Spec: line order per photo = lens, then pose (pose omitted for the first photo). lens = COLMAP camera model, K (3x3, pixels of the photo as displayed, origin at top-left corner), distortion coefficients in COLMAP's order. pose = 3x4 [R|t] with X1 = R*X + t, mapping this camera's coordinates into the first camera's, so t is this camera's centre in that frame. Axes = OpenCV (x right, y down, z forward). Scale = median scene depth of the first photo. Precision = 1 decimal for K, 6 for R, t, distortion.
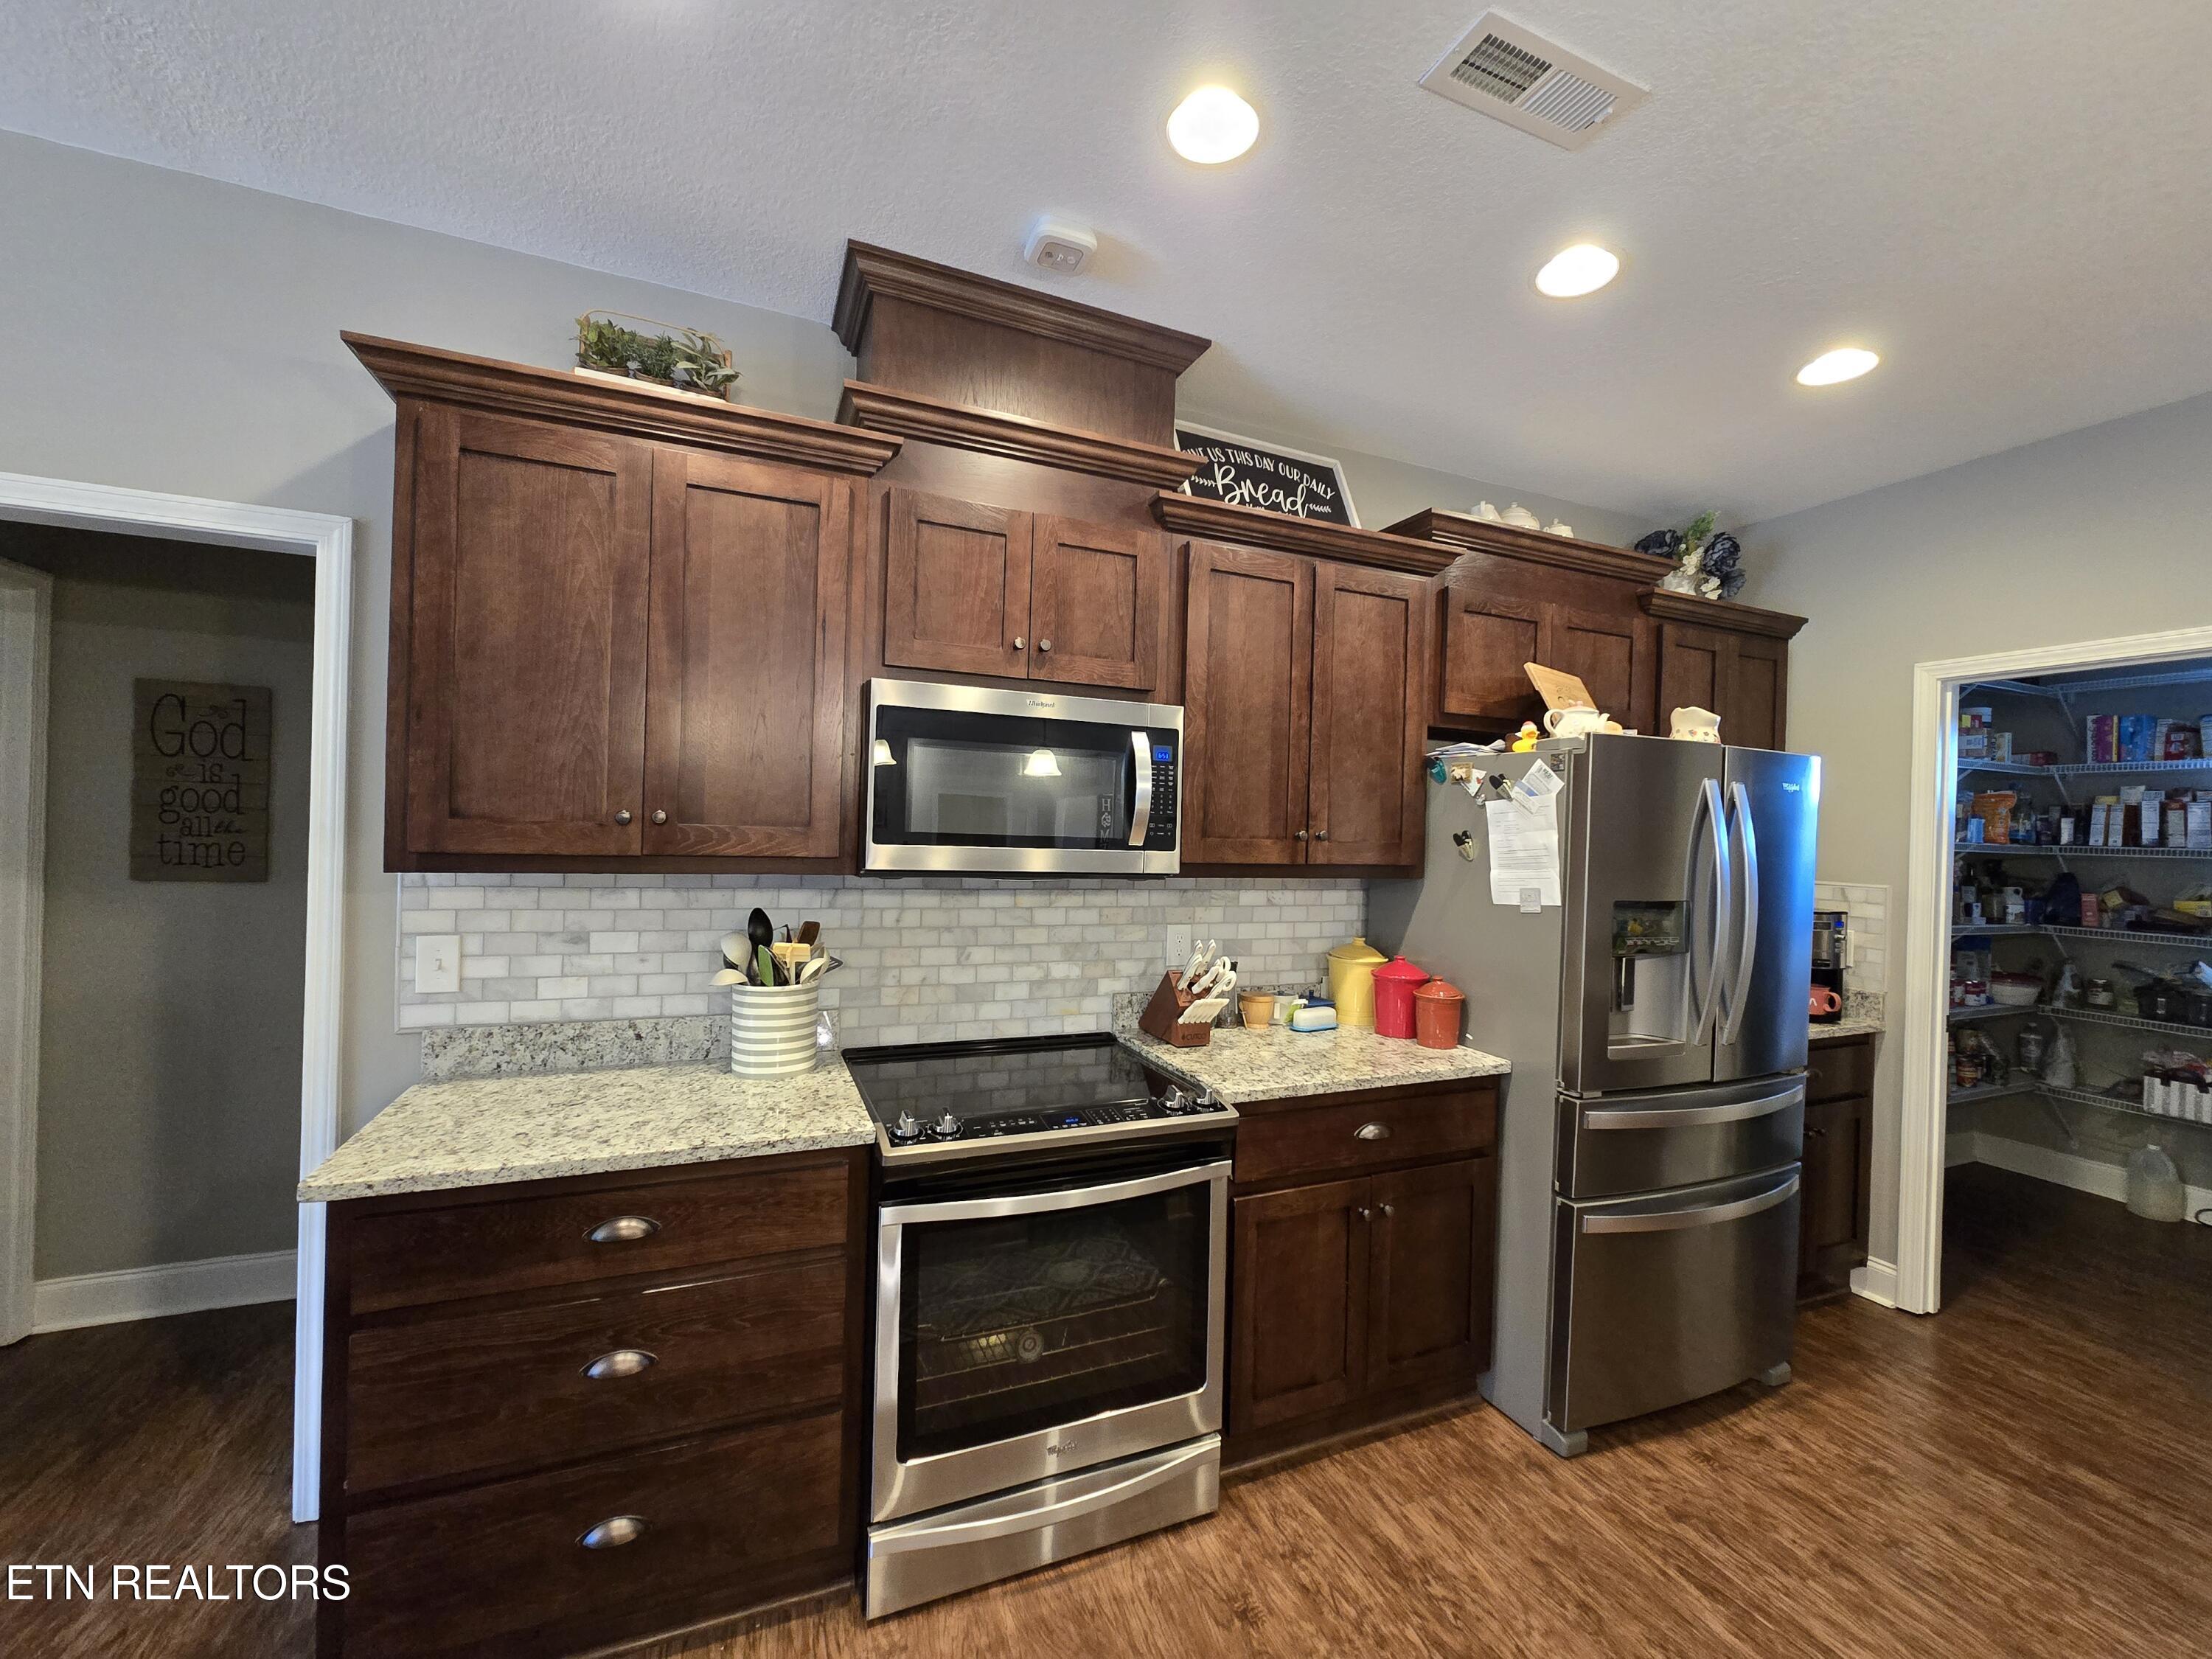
lens RADIAL K [[909.7, 0, 1113.6], [0, 909.7, 831.9], [0, 0, 1]] dist [0.000546, 0.003575]
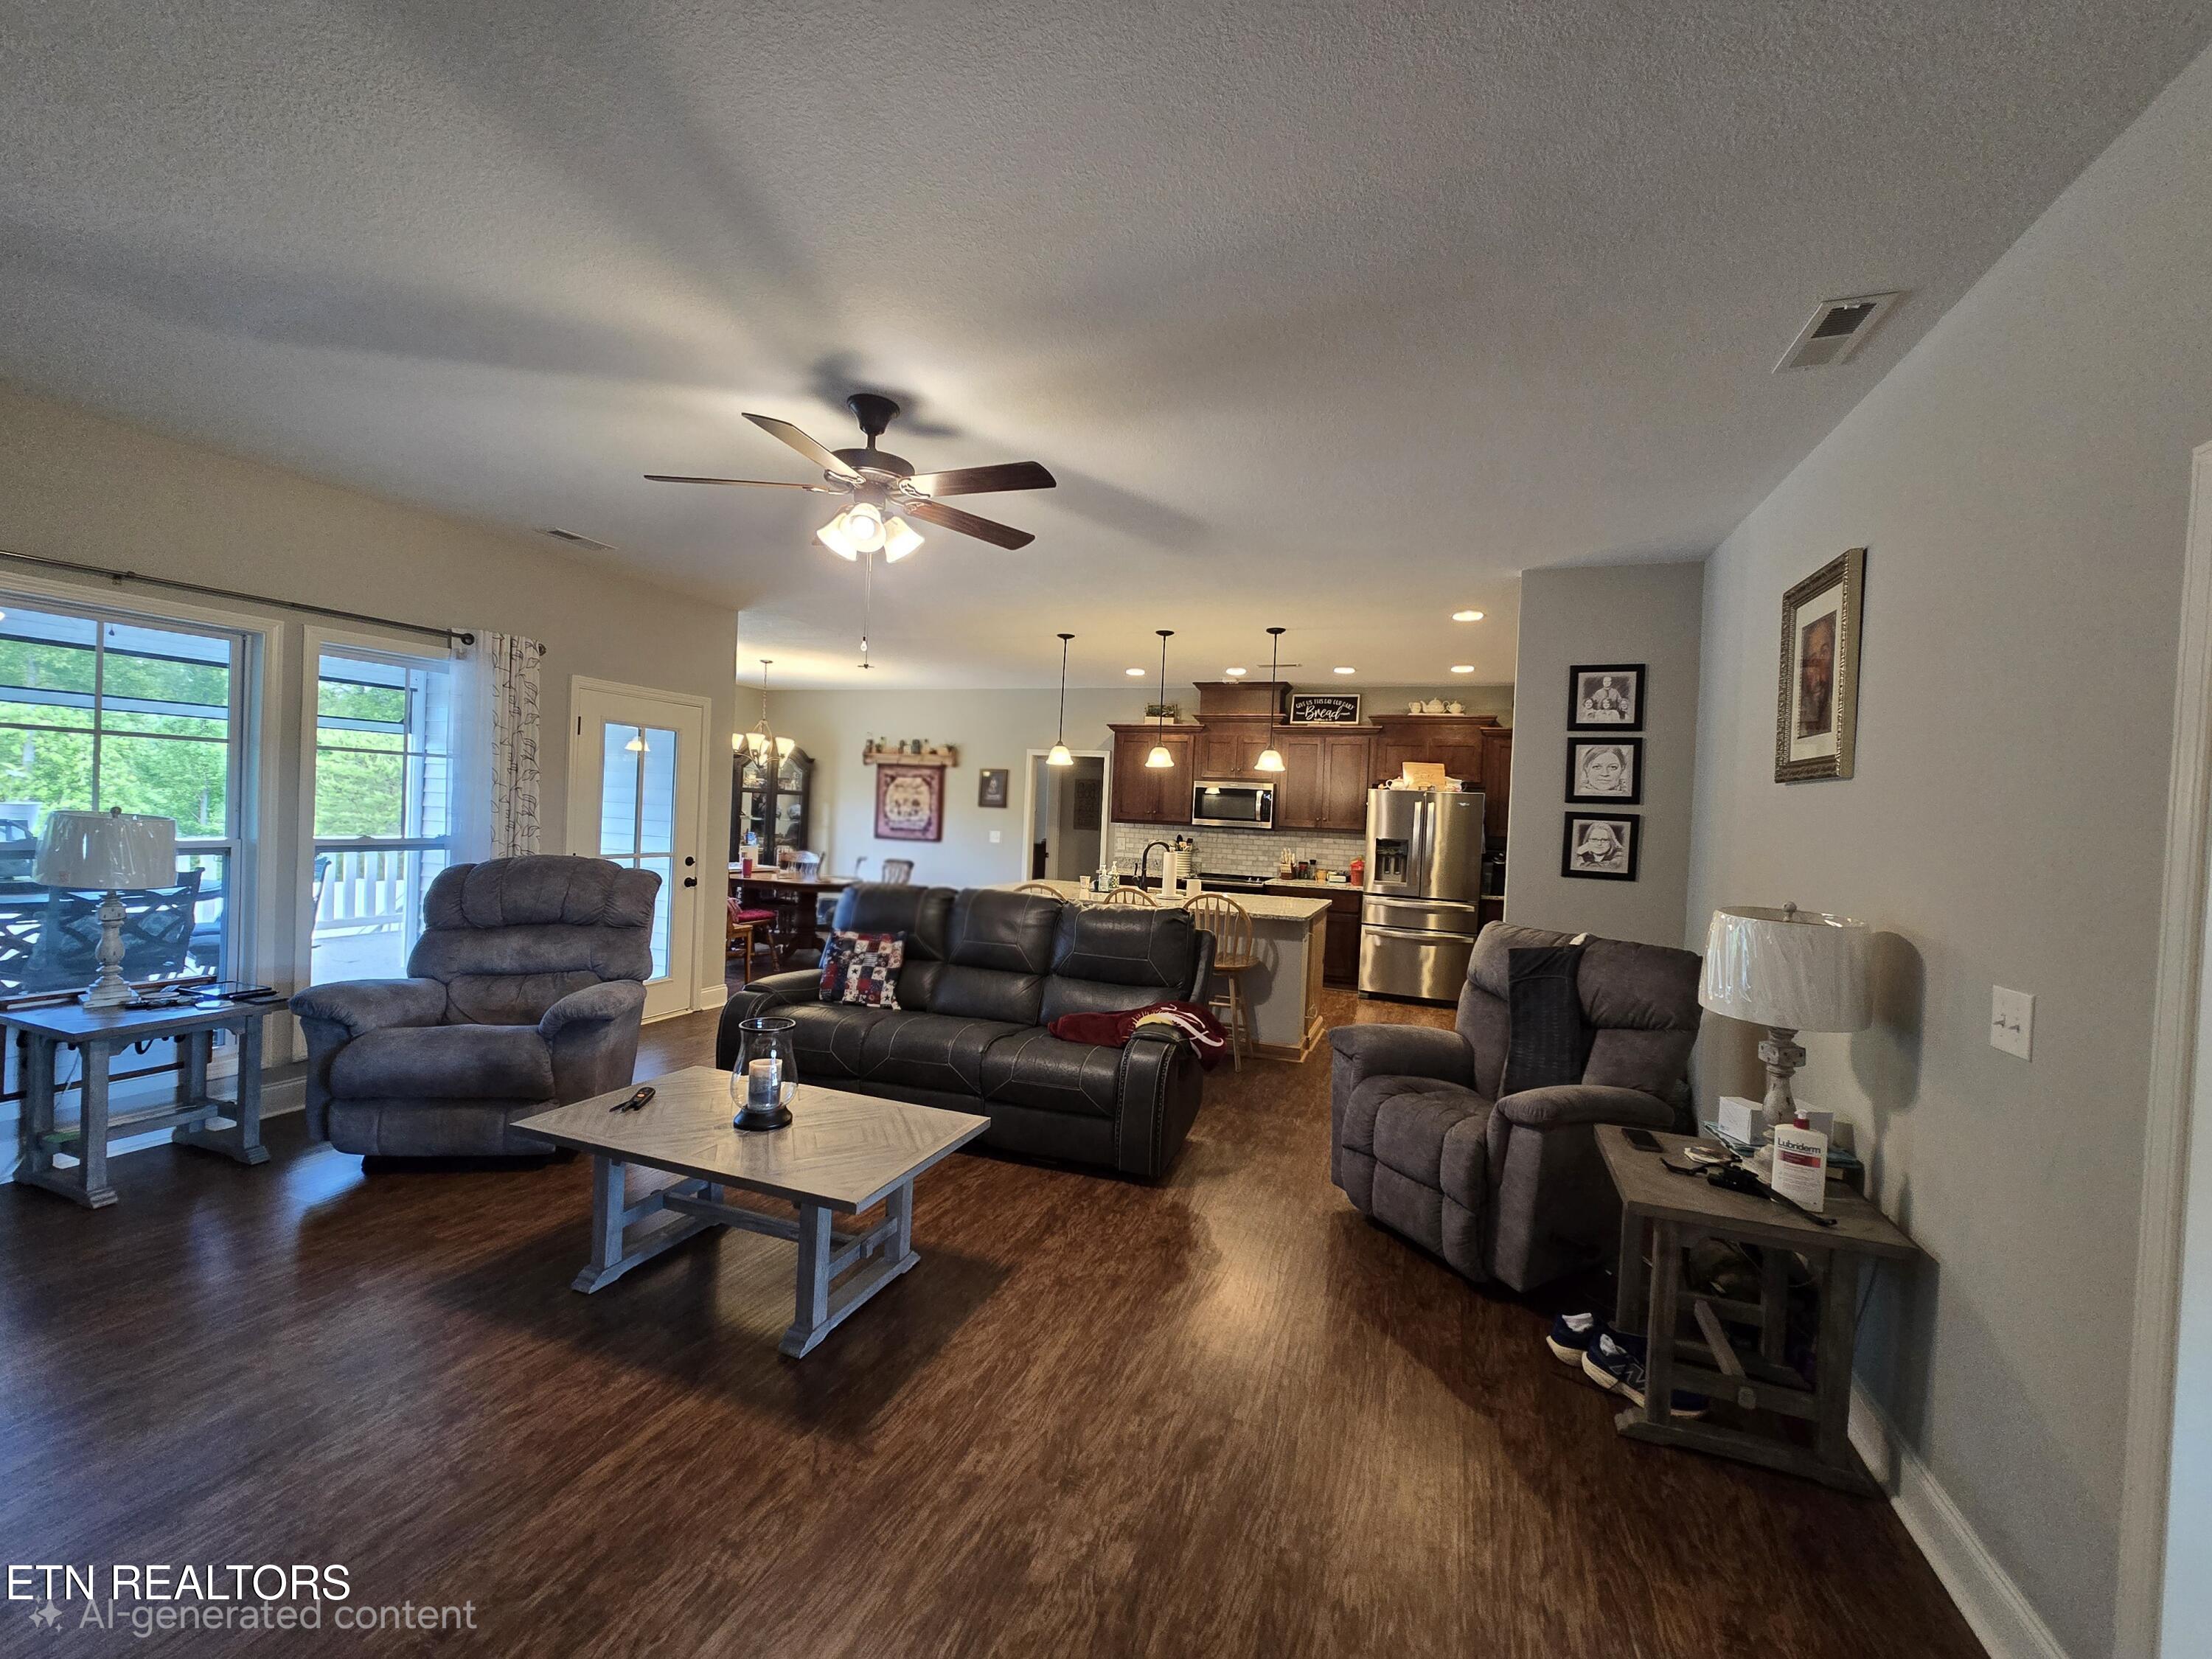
lens RADIAL K [[909.7, 0, 1113.6], [0, 909.7, 831.9], [0, 0, 1]] dist [0.000546, 0.003575]
pose [[0.728013, 0.017960, -0.685328, 2.206534], [-0.026180, 0.999656, -0.001613, 0.085827], [0.685063, 0.019116, 0.728233, -2.202262]]
